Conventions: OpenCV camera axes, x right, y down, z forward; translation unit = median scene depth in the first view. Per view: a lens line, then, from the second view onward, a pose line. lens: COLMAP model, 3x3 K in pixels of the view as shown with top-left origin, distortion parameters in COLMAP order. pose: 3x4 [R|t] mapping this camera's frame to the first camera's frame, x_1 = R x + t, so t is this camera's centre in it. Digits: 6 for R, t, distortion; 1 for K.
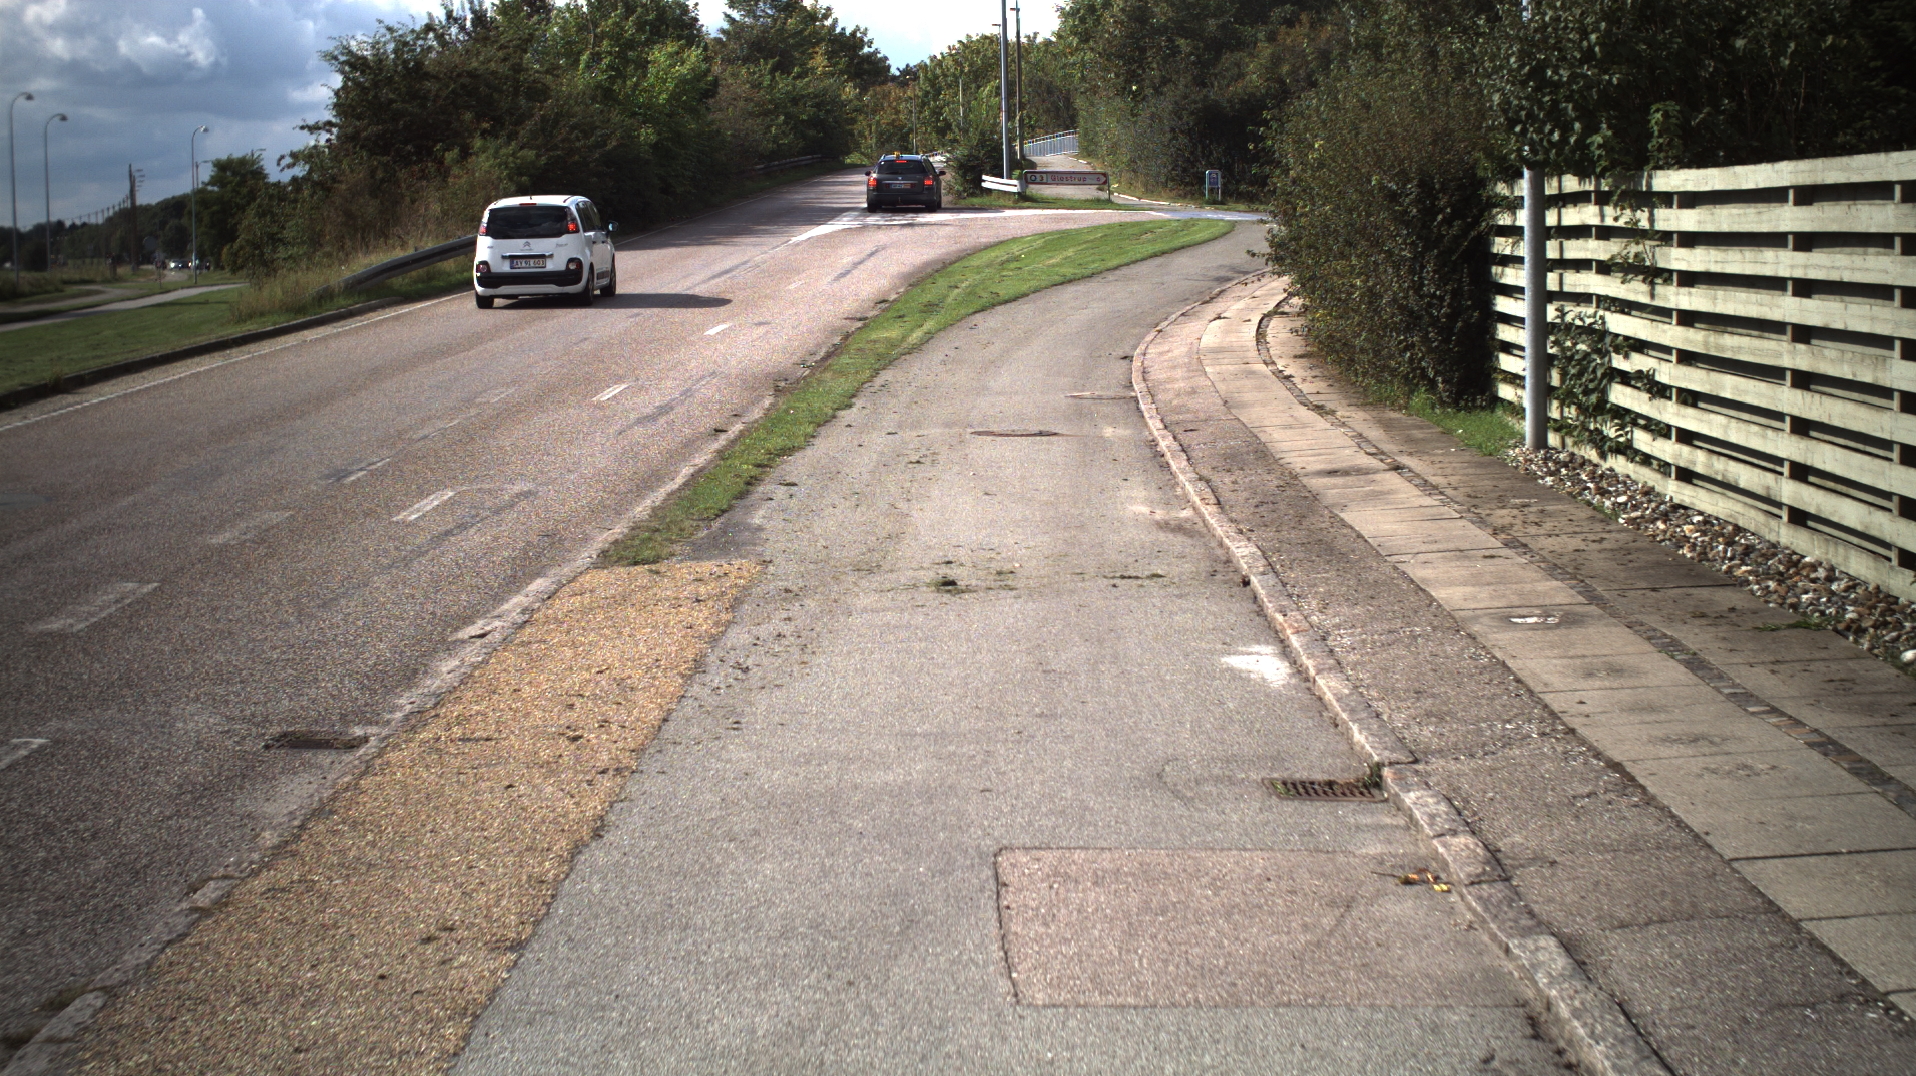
lens RADIAL K [[3411.9, 0, 958.0], [0, 3411.9, 538.0], [0, 0, 1]] dist [-0.207670, -0.112609]
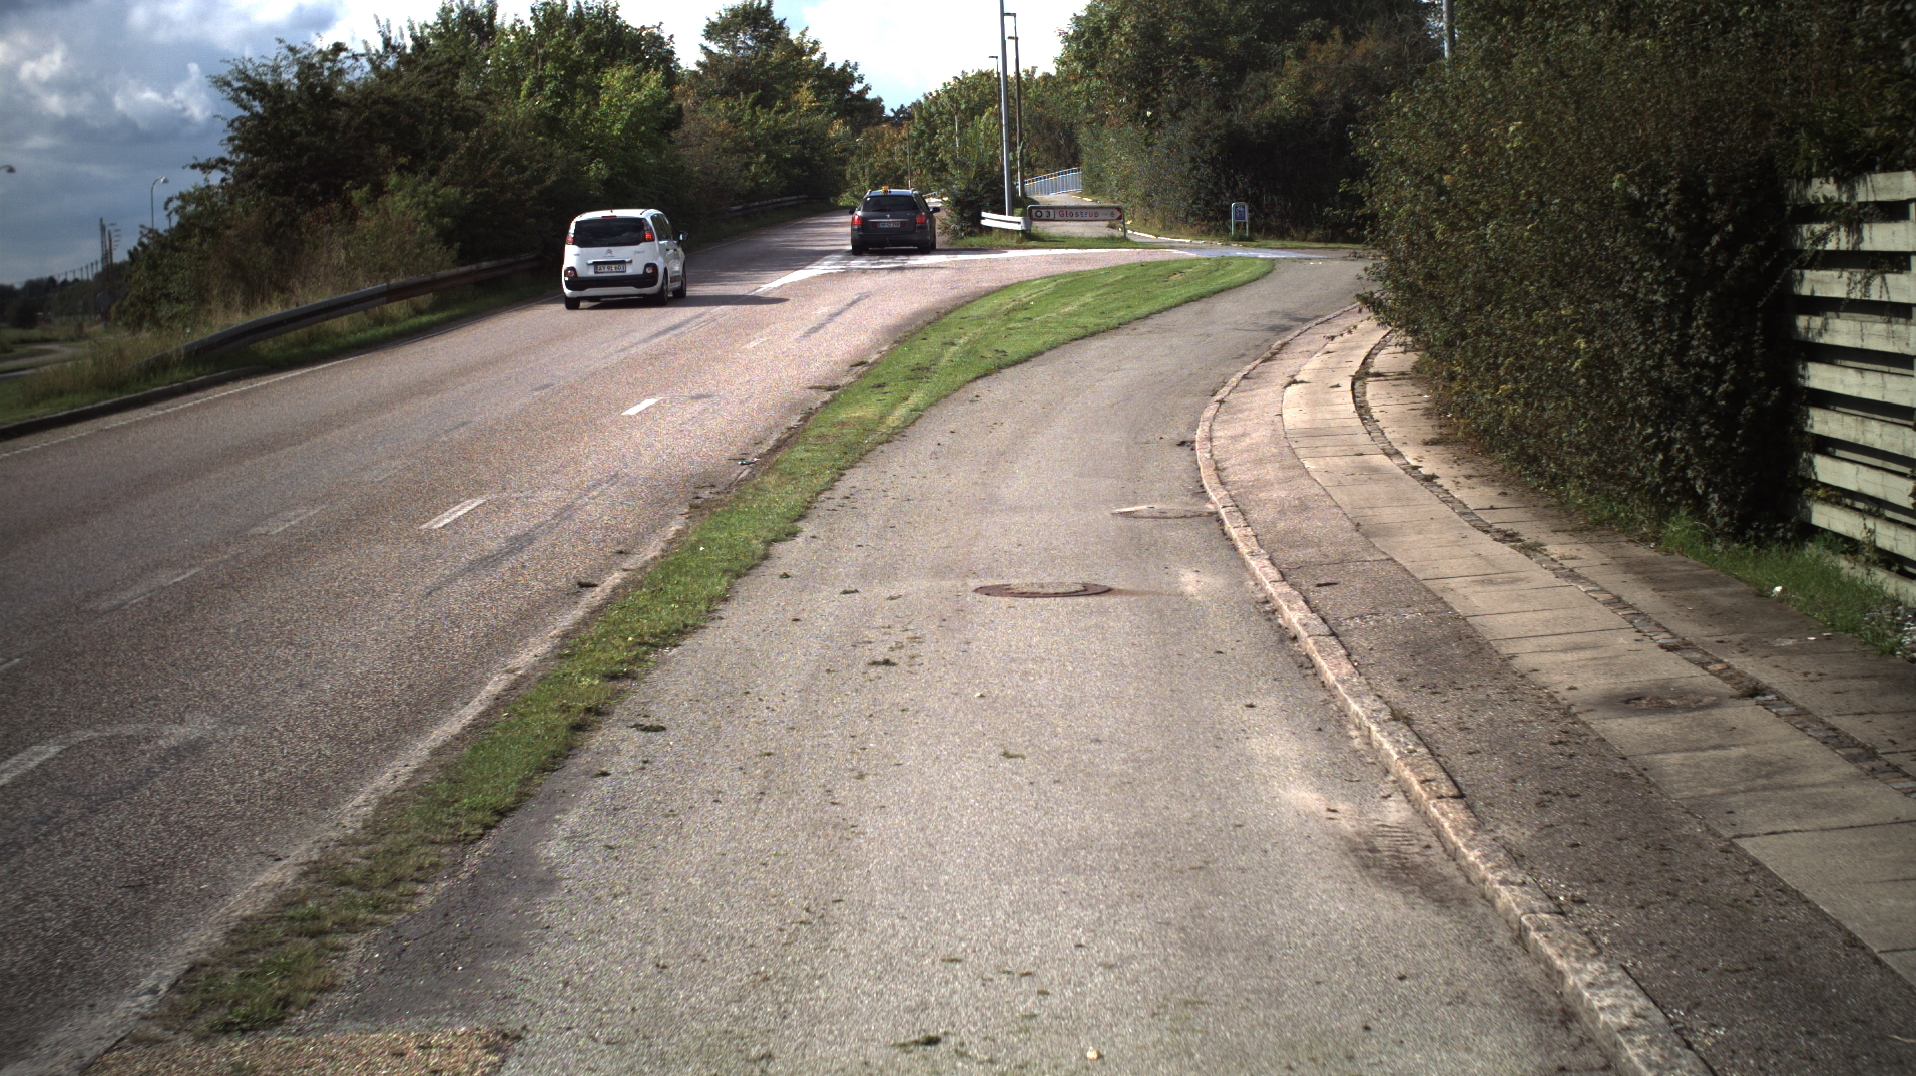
lens RADIAL K [[3411.9, 0, 958.0], [0, 3411.9, 538.0], [0, 0, 1]] dist [-0.207670, -0.112609]
pose [[0.999902, -0.013969, -0.000645, 0.000739], [0.013960, 0.999817, -0.013101, -0.018805], [0.000828, 0.013090, 0.999914, 0.213925]]
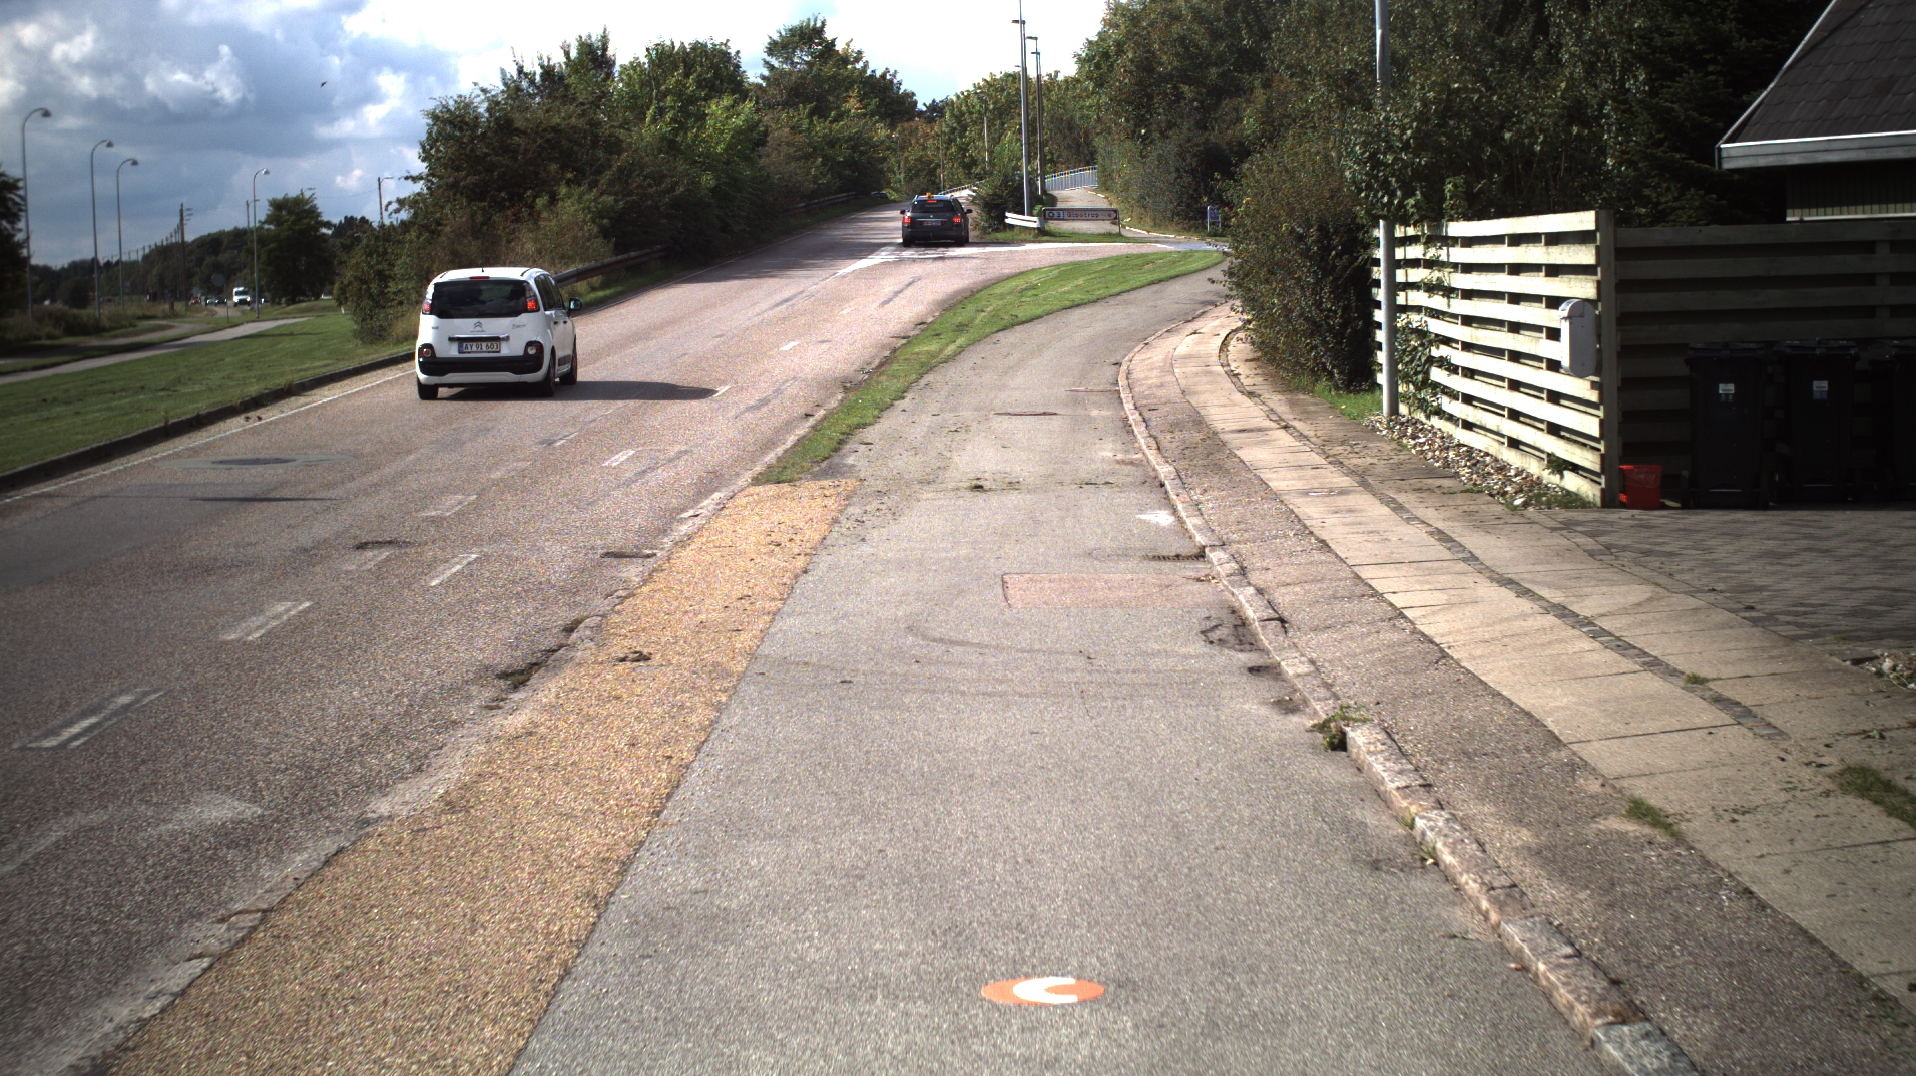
lens RADIAL K [[3411.9, 0, 958.0], [0, 3411.9, 538.0], [0, 0, 1]] dist [-0.207670, -0.112609]
pose [[0.999926, -0.008698, -0.008493, 0.000393], [0.008623, 0.999924, -0.008792, 0.018000], [0.008569, 0.008718, 0.999925, -0.213949]]
